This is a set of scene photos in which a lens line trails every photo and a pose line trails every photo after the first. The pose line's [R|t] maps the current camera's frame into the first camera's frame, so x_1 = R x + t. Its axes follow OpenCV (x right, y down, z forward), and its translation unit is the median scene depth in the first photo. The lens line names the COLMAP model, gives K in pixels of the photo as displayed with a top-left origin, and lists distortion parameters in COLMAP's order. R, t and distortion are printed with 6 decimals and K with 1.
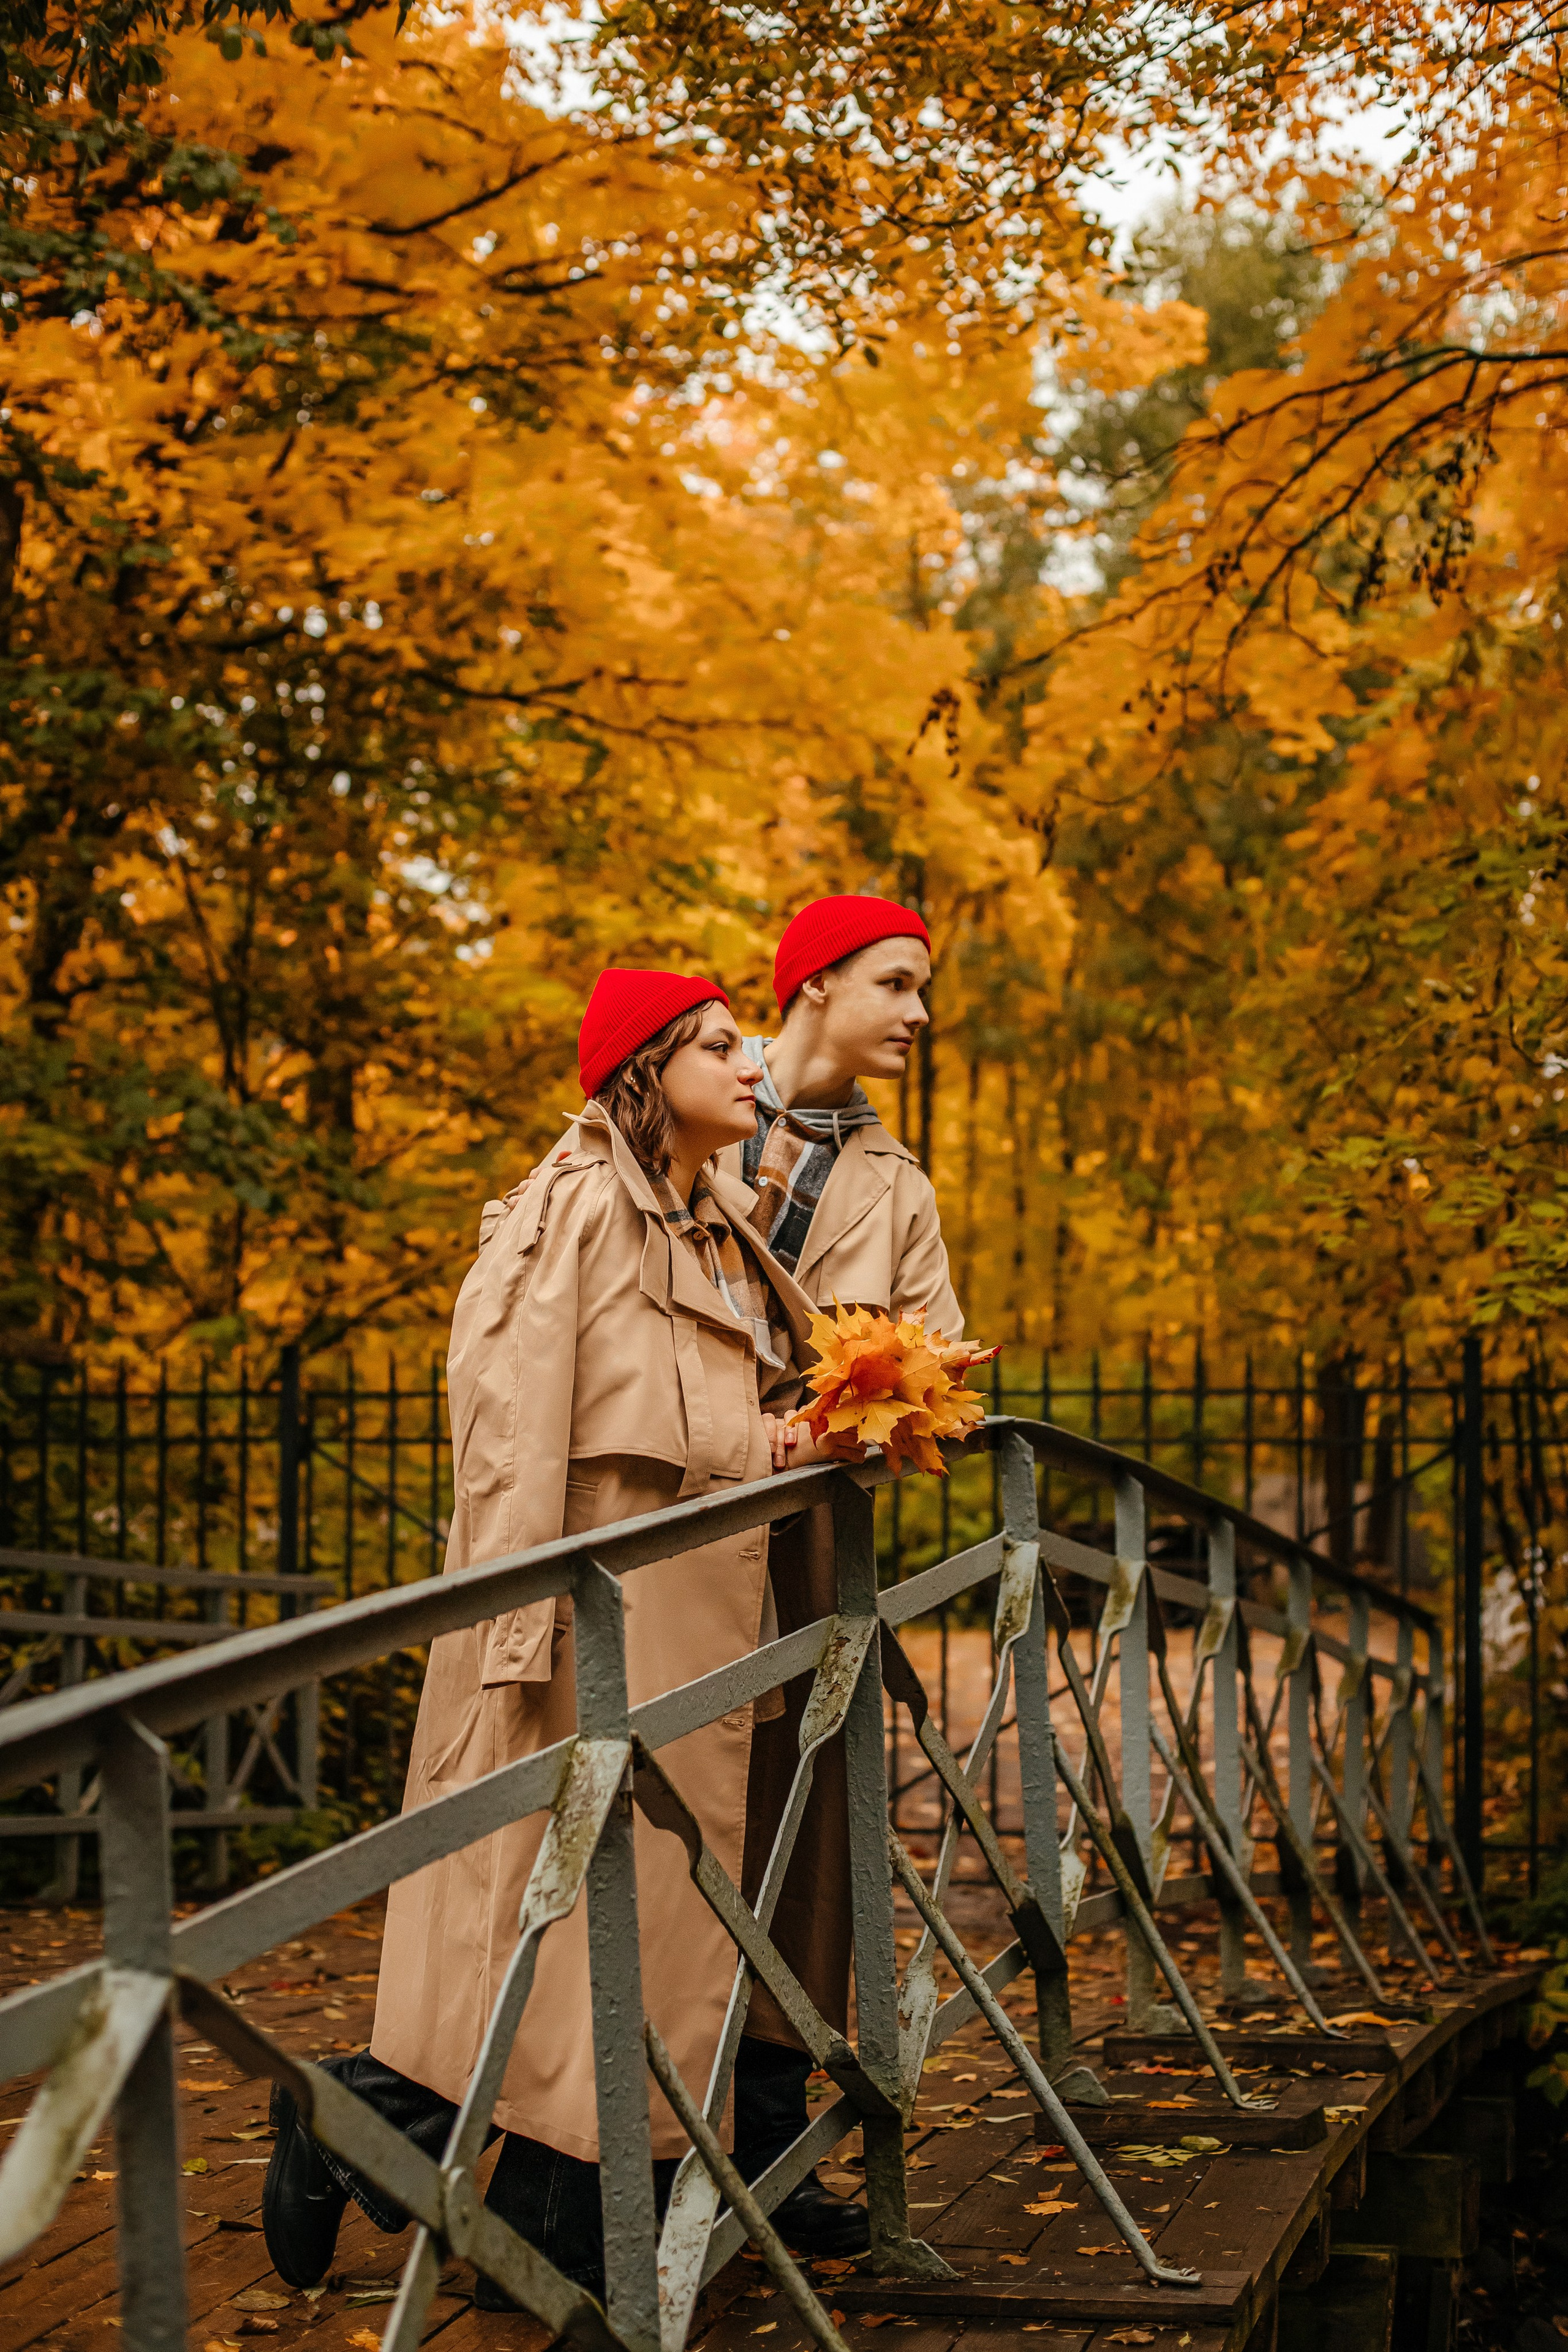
lens RADIAL K [[3277.1, 0, 743.6], [0, 3277.1, 1181.8], [0, 0, 1]] dist [-0.140049, 0.118389]
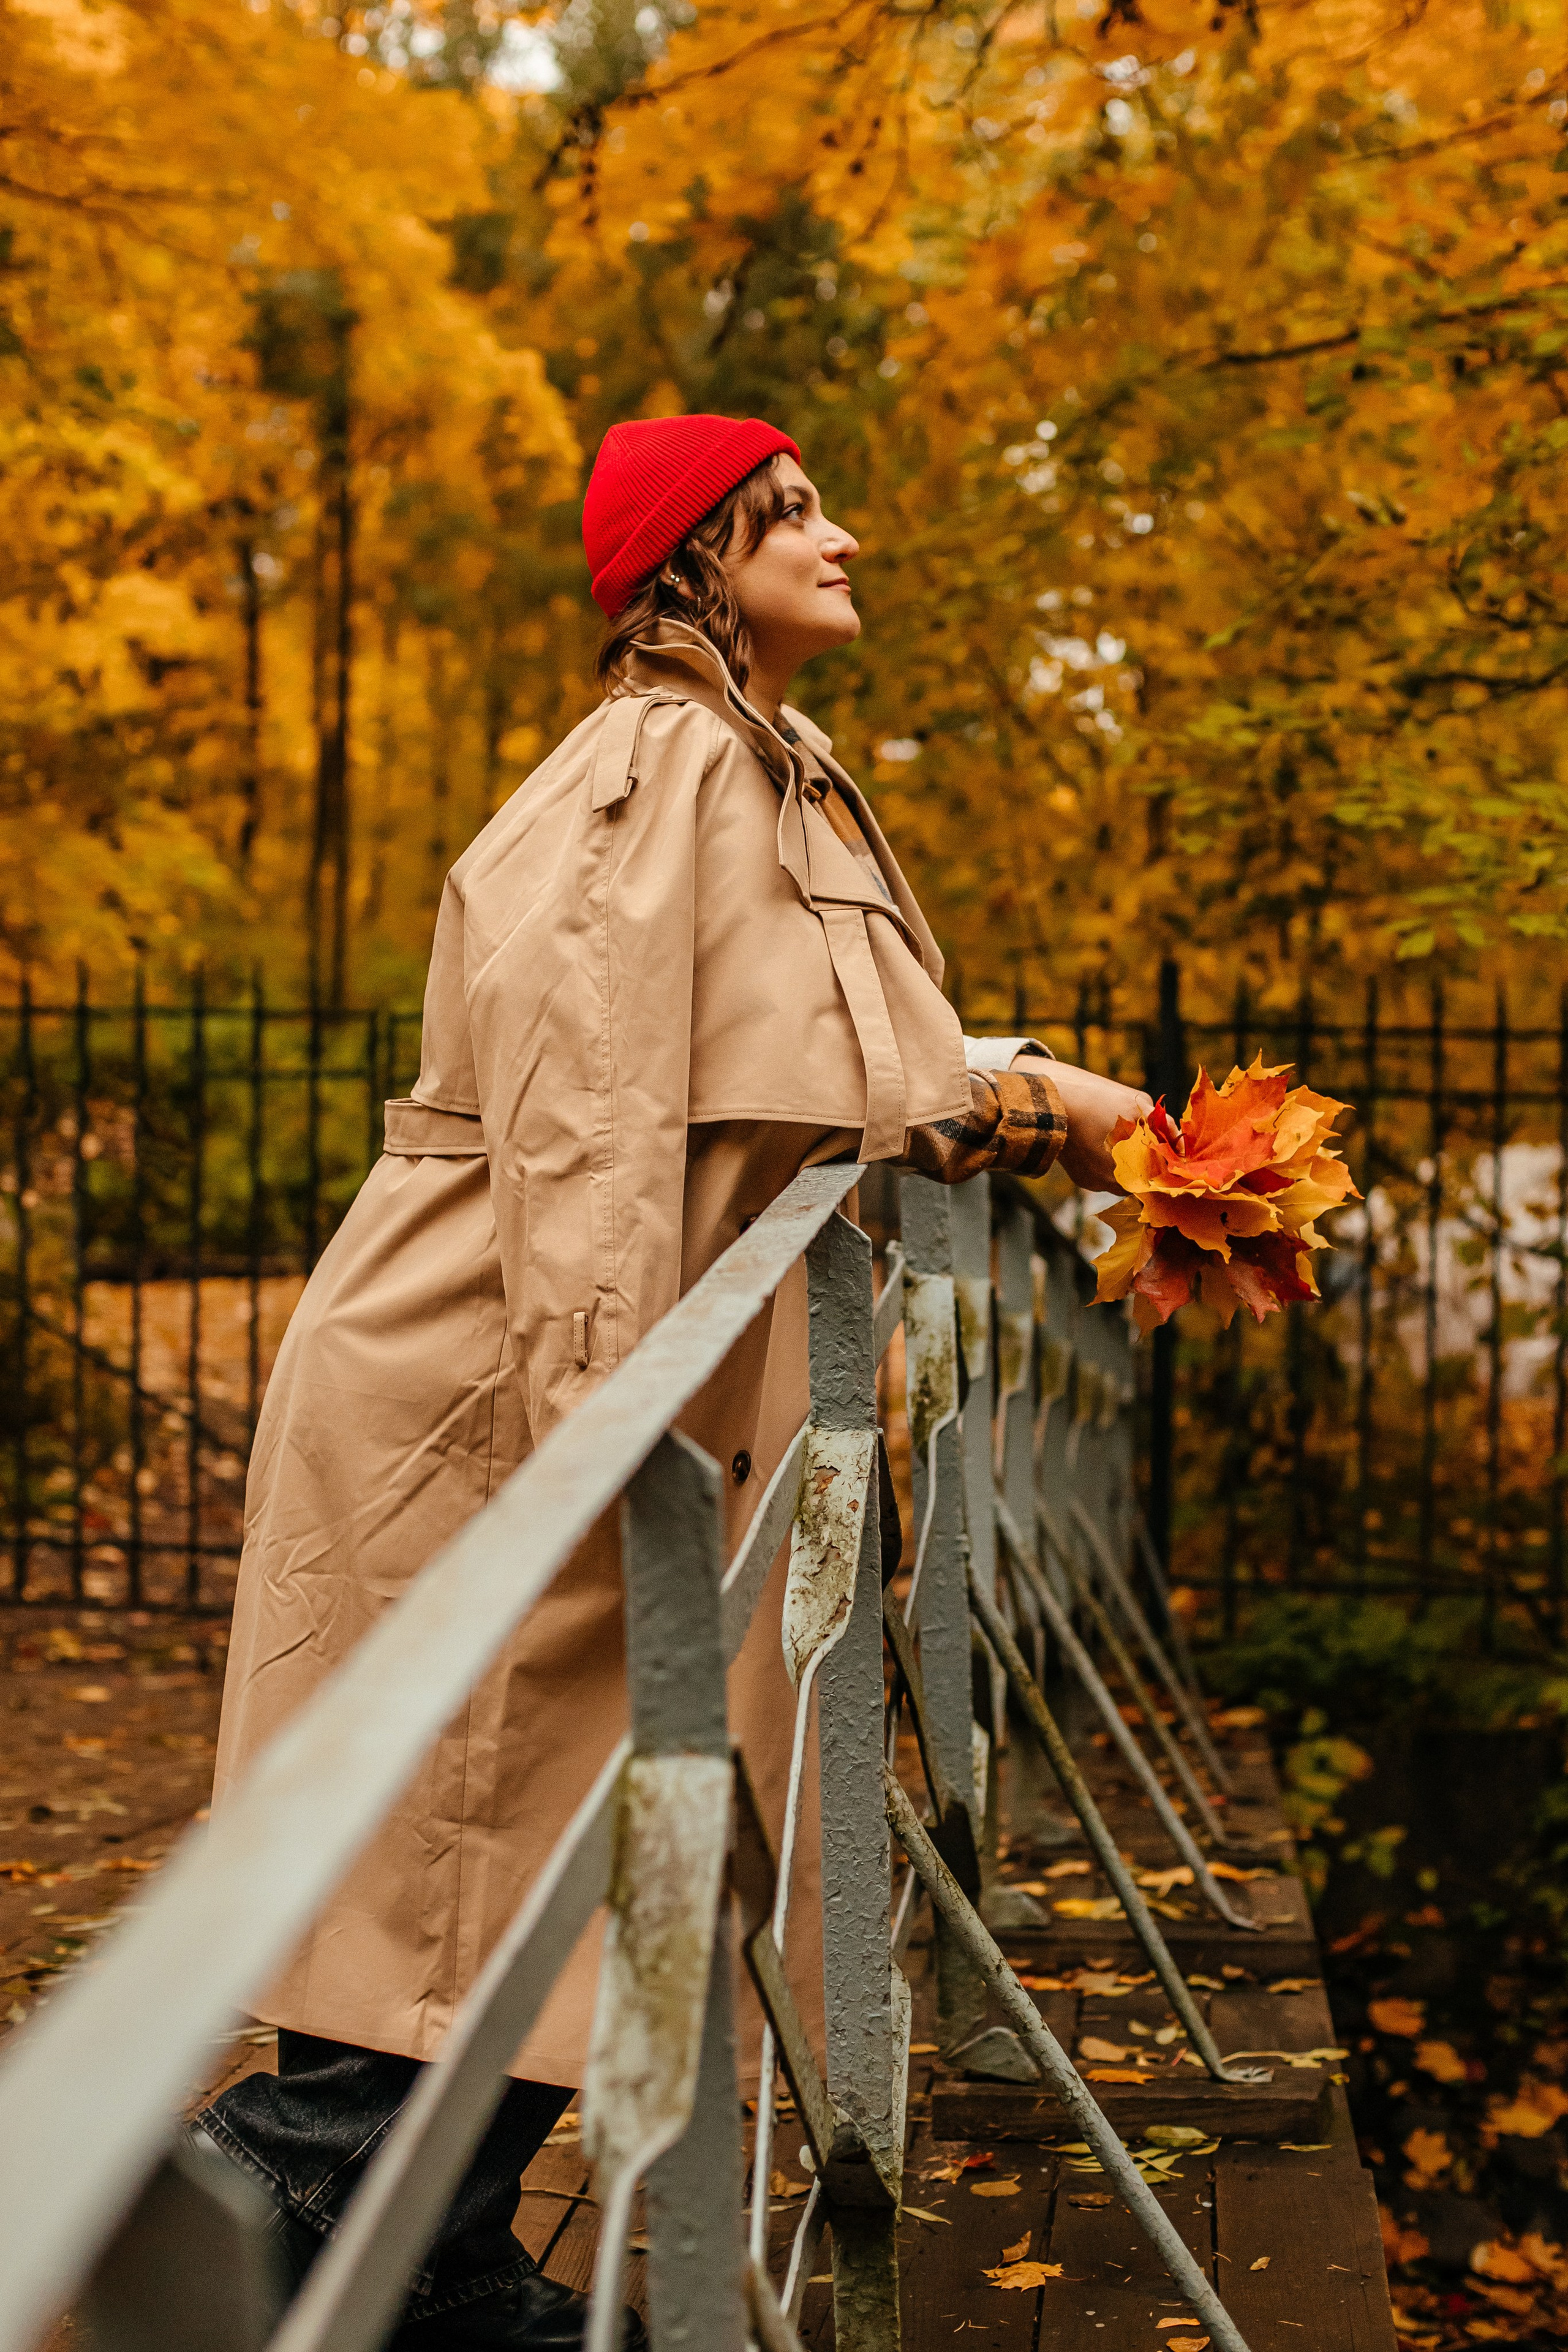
lens RADIAL K [[3570.4, 0, 692.4], [0, 3570.4, 1122.3], [0, 0, 1]] dist [-0.136482, 0.122503]
pose [[0.985276, 0.007512, 0.170807, -0.031004], [-0.024496, 0.994929, 0.097548, 0.002457], [-0.169208, -0.100296, 0.980464, 0.096813]]
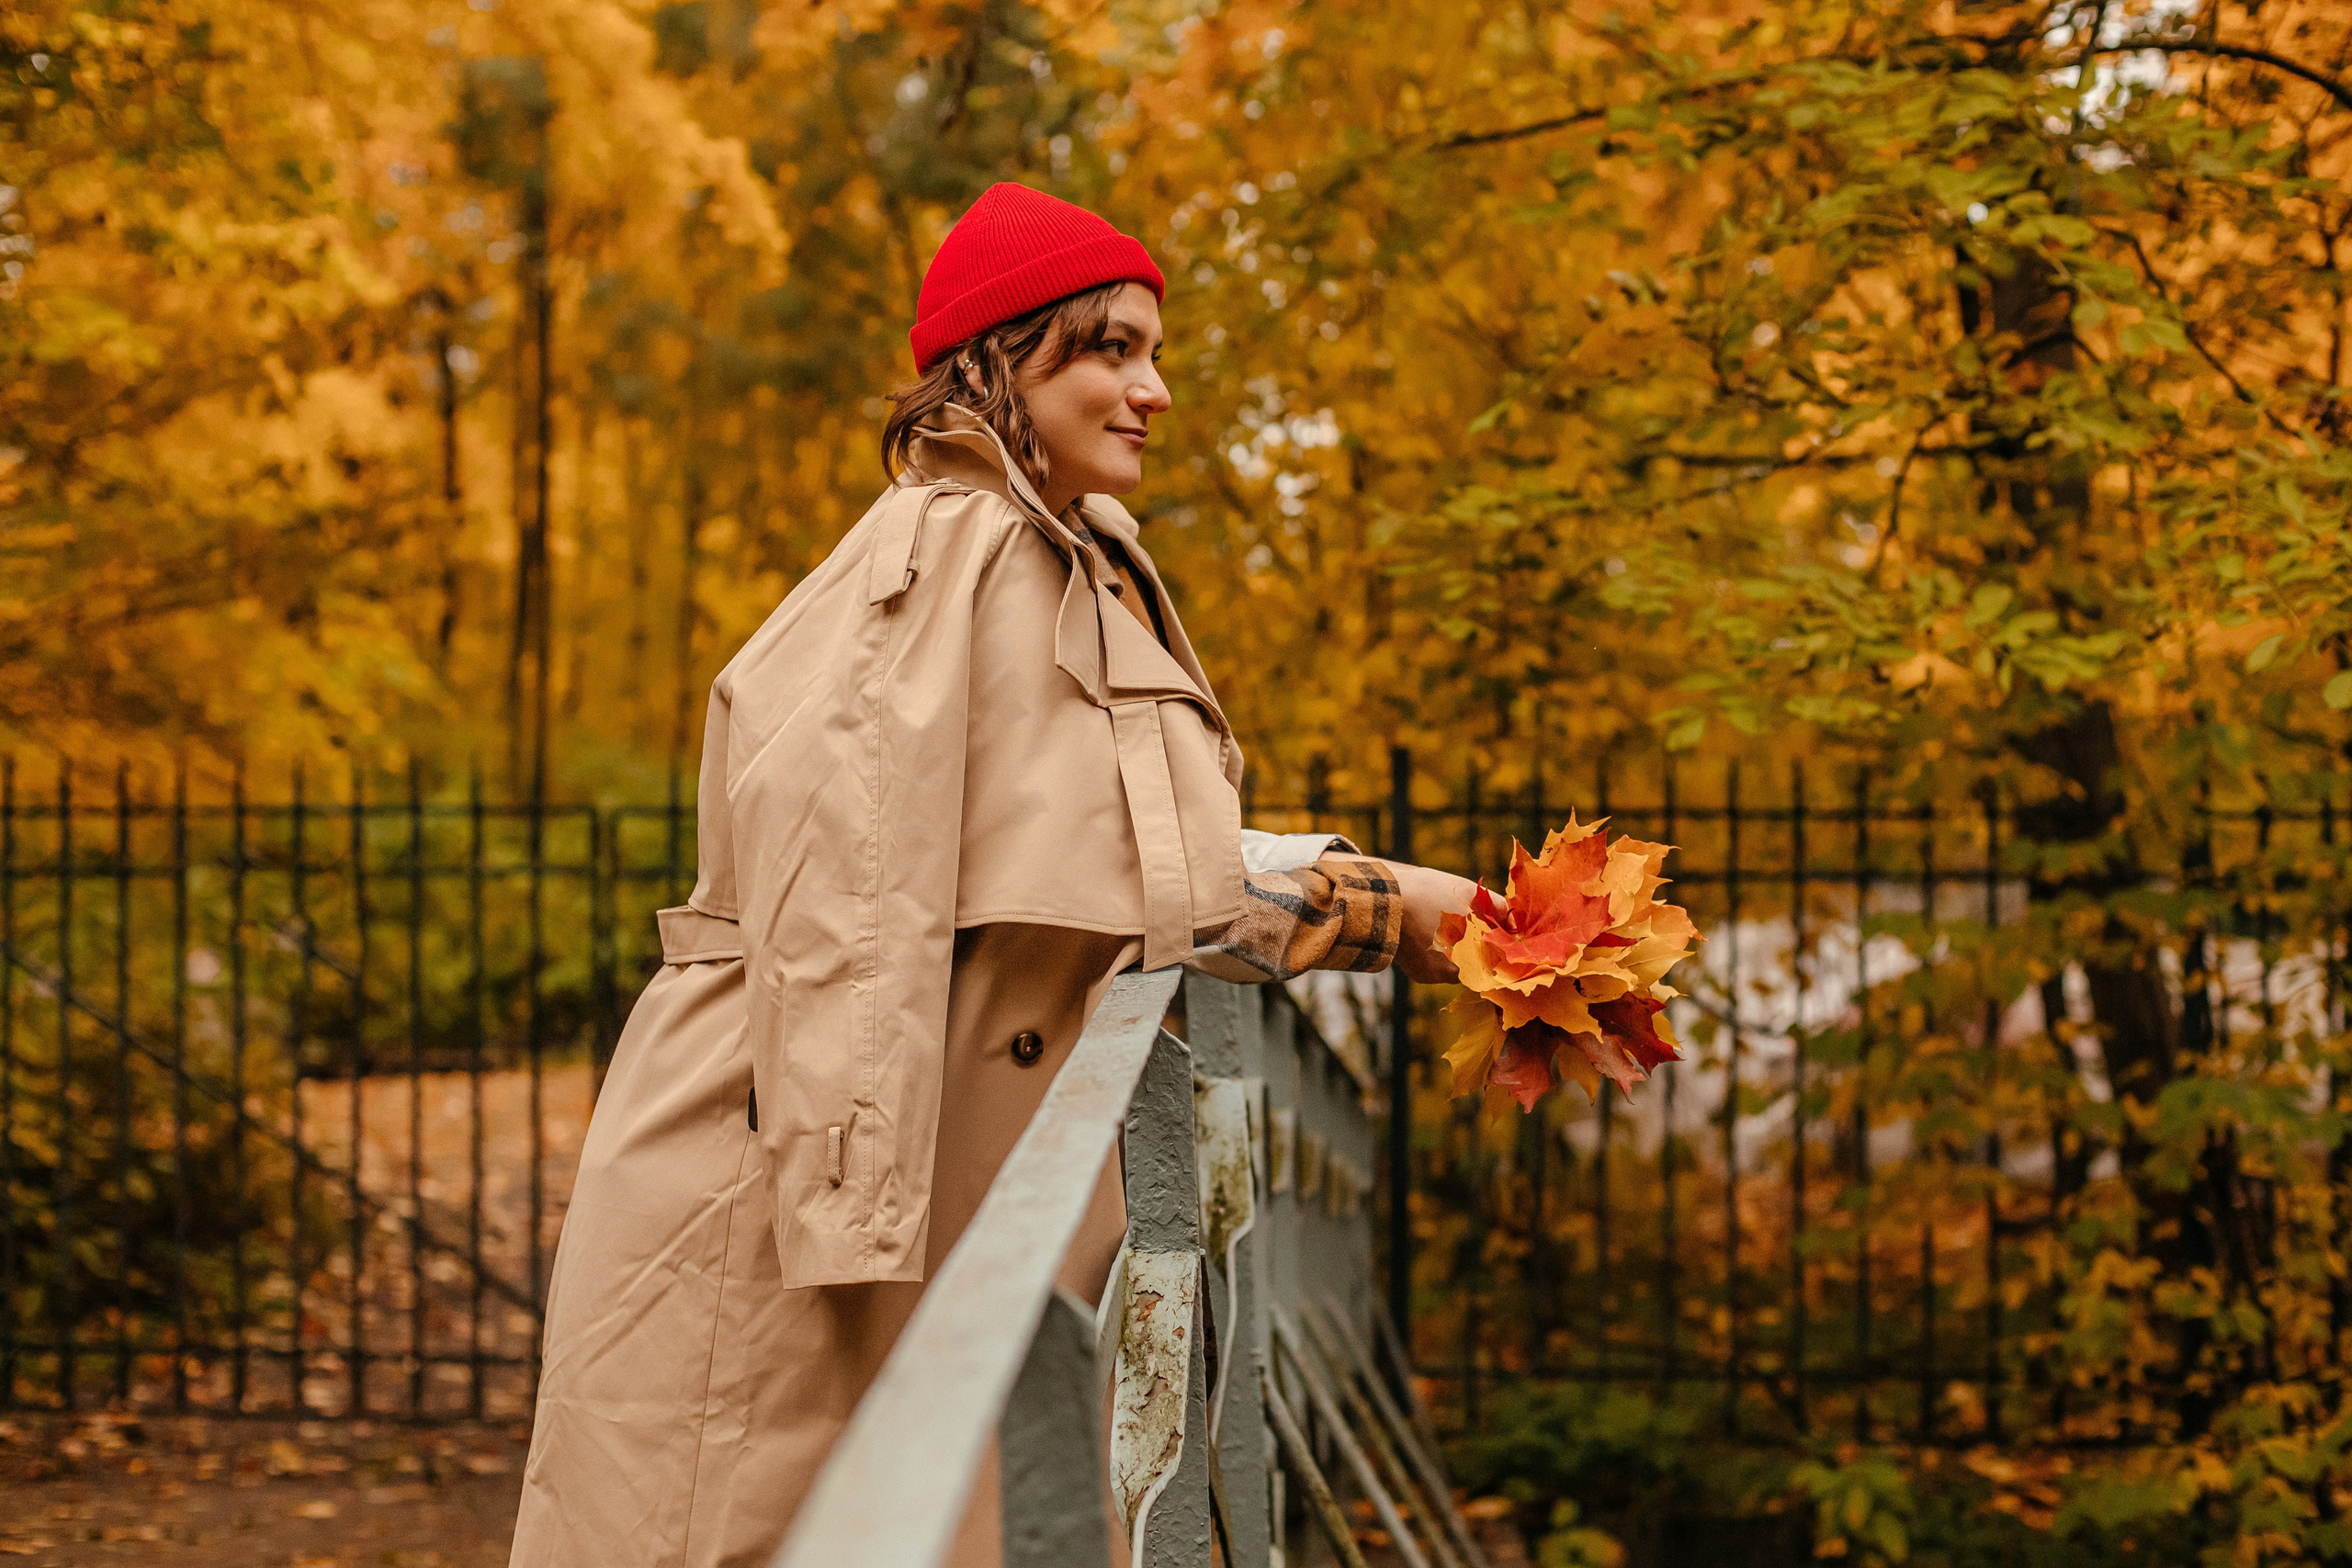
lens RADIAL K [[3546.2, 0, 1044.4], [0, 3546.2, 781.3], [0, 0, 1]] dist [-0.111352, 0.088376]
pose [[0.976789, 0.000351, 0.214205, -0.034805], [-0.013864, 0.998005, 0.061588, 0.002404], [-0.213756, -0.063128, 0.974845, 0.108473]]
